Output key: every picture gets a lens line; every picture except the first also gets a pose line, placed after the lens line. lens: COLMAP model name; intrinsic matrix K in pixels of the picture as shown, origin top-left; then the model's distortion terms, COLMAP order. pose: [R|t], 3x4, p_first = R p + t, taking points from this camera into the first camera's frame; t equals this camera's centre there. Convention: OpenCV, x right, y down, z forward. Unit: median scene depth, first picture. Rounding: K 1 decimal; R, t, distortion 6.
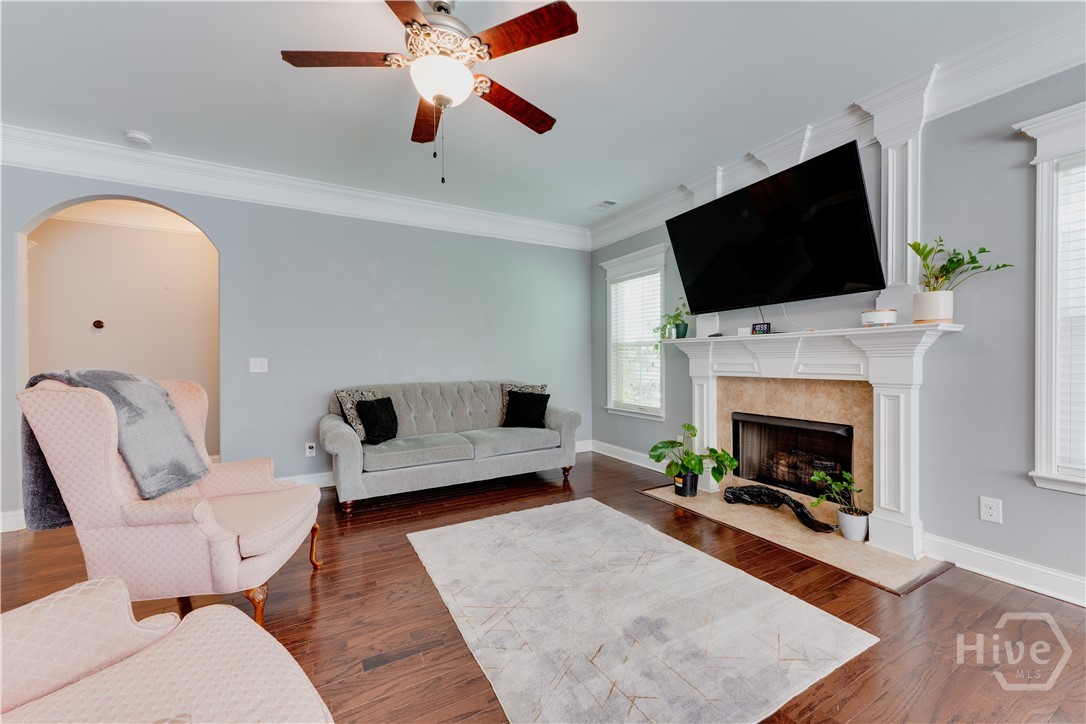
lens RADIAL K [[428.8, 0, 539.5], [0, 428.8, 367.1], [0, 0, 1]] dist [0.002137, 0.000081]
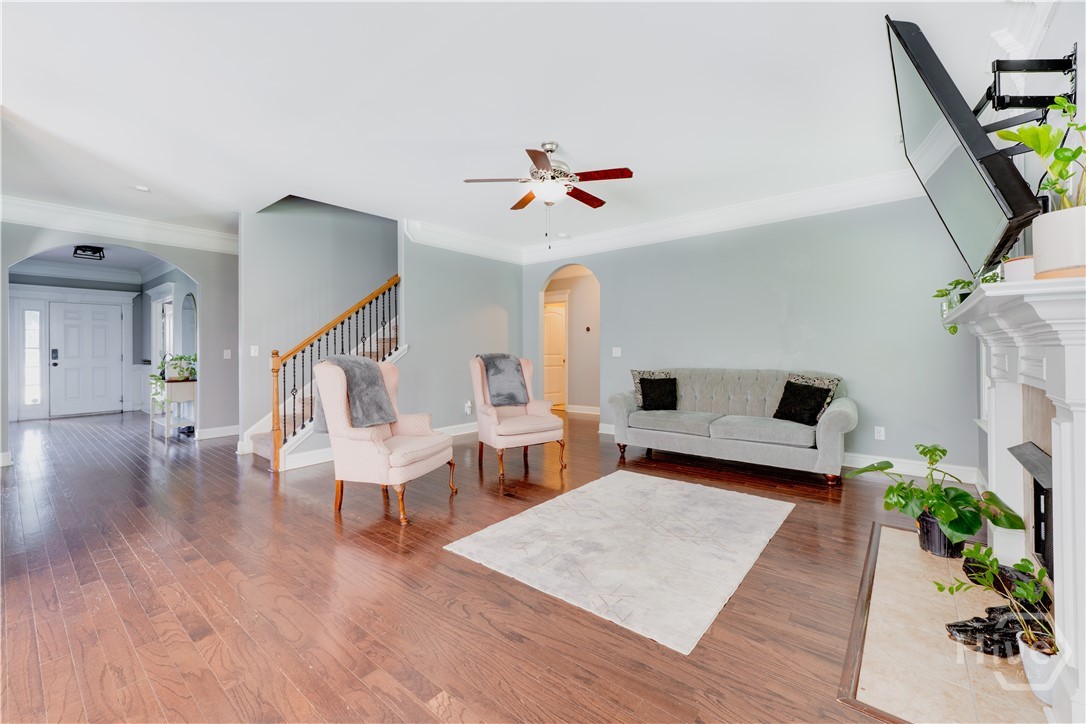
lens RADIAL K [[428.8, 0, 535.1], [0, 428.8, 350.1], [0, 0, 1]] dist [0.002137, 0.000081]
pose [[0.352009, 0.004516, -0.935986, 0.837122], [-0.012122, 0.999926, 0.000265, -0.009405], [0.935918, 0.011252, 0.352038, 0.197890]]
